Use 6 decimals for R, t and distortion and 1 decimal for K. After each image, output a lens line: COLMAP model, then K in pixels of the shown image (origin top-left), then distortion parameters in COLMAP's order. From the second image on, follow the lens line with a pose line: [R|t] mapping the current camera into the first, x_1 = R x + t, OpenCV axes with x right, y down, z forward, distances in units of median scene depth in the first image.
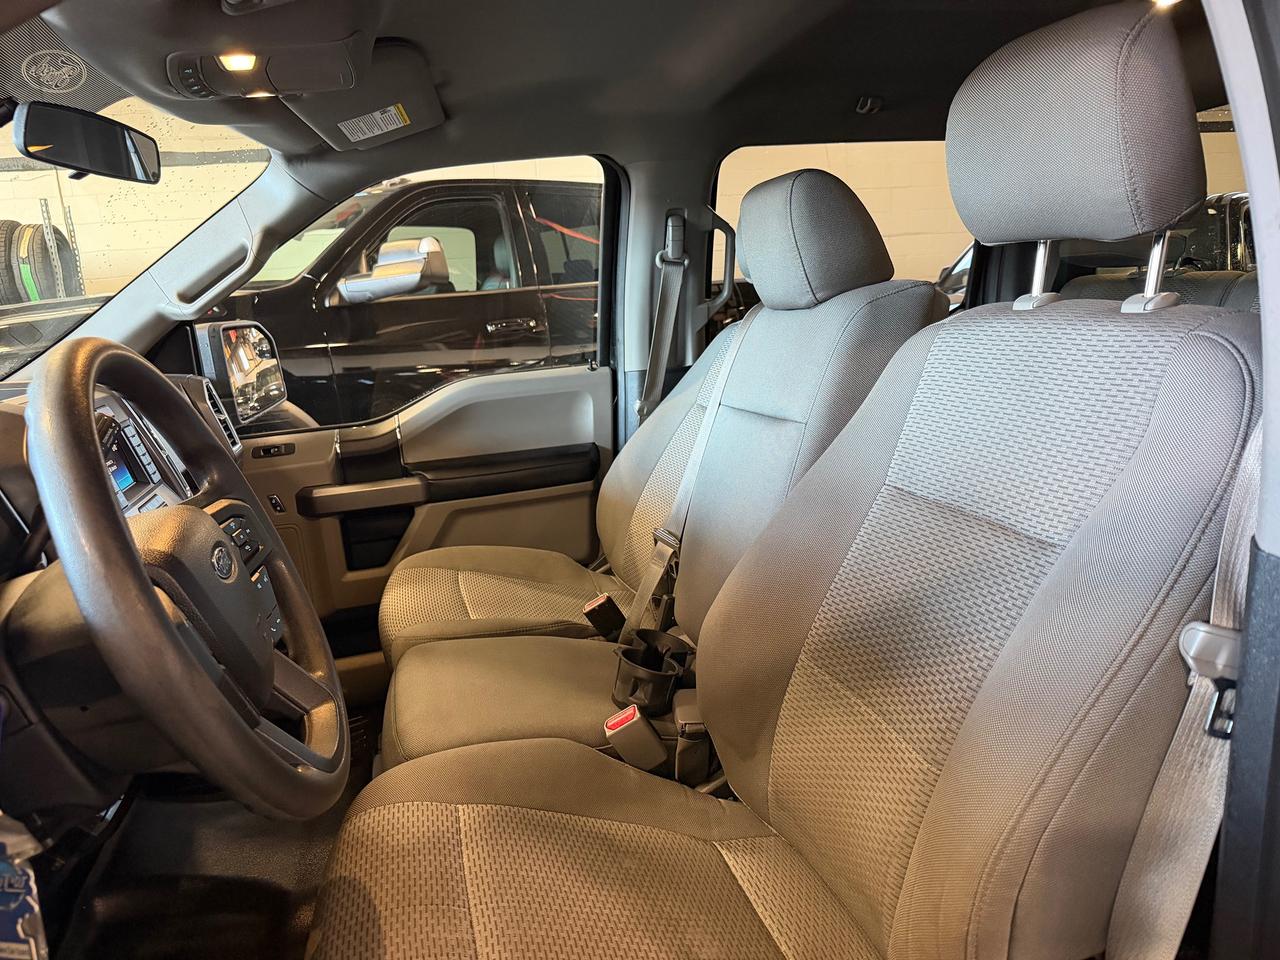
lens RADIAL K [[908.1, 0, 640.0], [0, 908.1, 480.0], [0, 0, 1]] dist [0.010146, -0.031199]
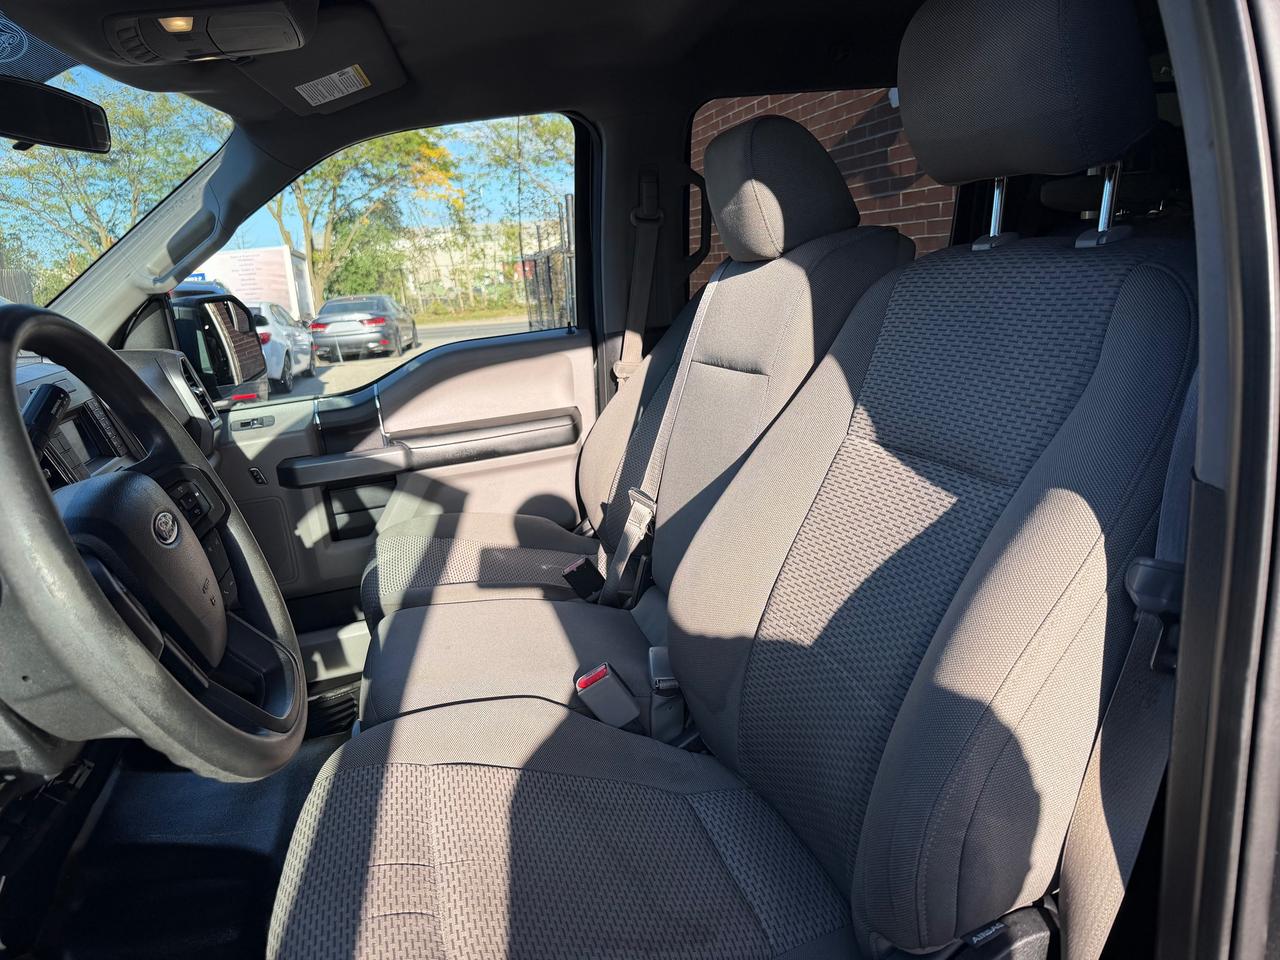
lens RADIAL K [[908.1, 0, 640.0], [0, 908.1, 480.0], [0, 0, 1]] dist [0.010146, -0.031199]
pose [[0.999501, -0.031211, -0.004898, 0.046877], [0.031365, 0.998882, 0.035374, 0.012782], [0.003788, -0.035510, 0.999362, 0.008080]]
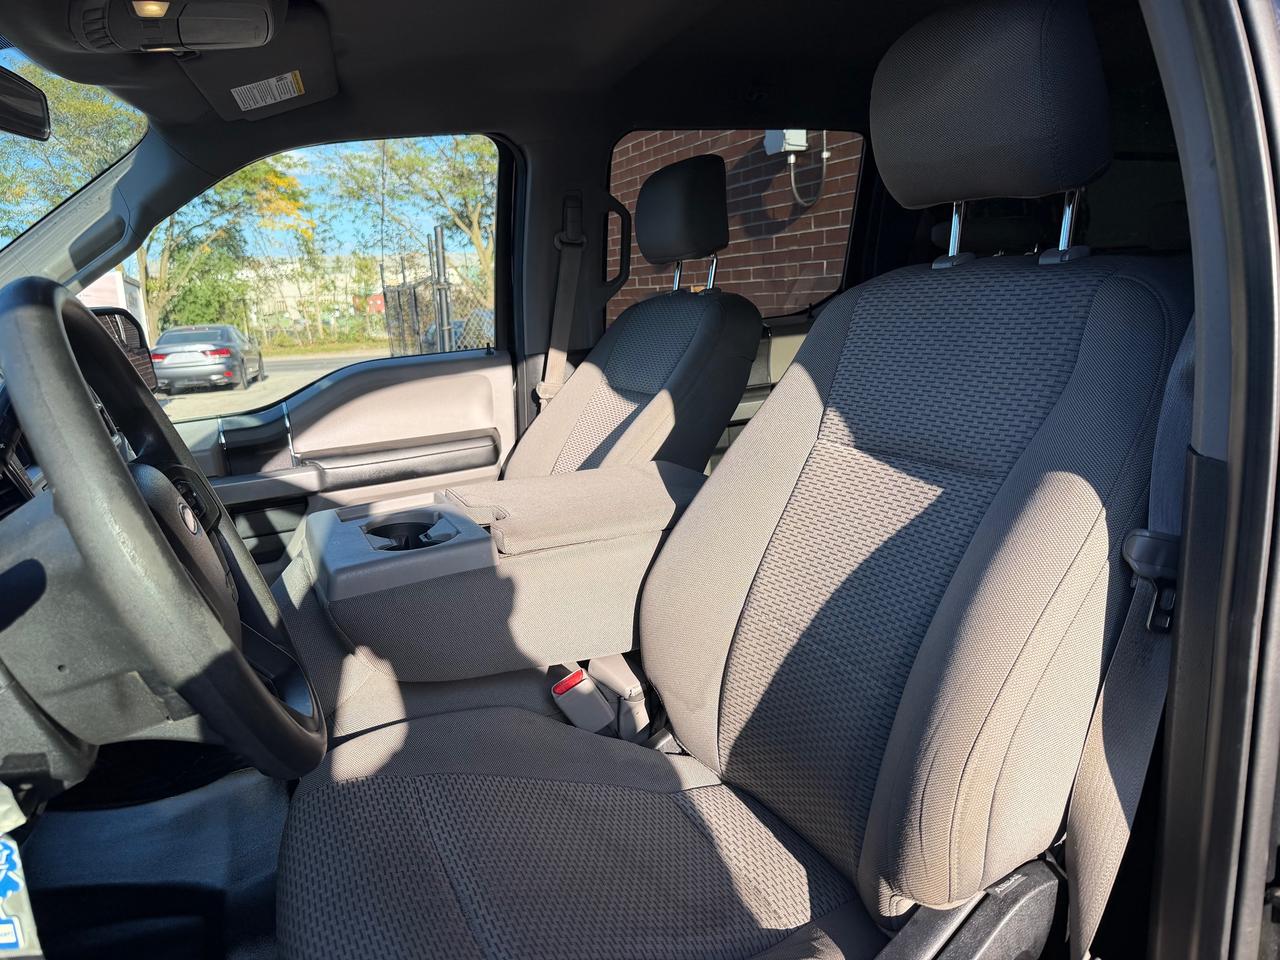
lens RADIAL K [[908.1, 0, 640.0], [0, 908.1, 480.0], [0, 0, 1]] dist [0.010146, -0.031199]
pose [[0.987679, -0.033290, 0.152913, -0.096098], [0.033998, 0.999420, -0.002020, 0.048019], [-0.152757, 0.007194, 0.988238, -0.003752]]
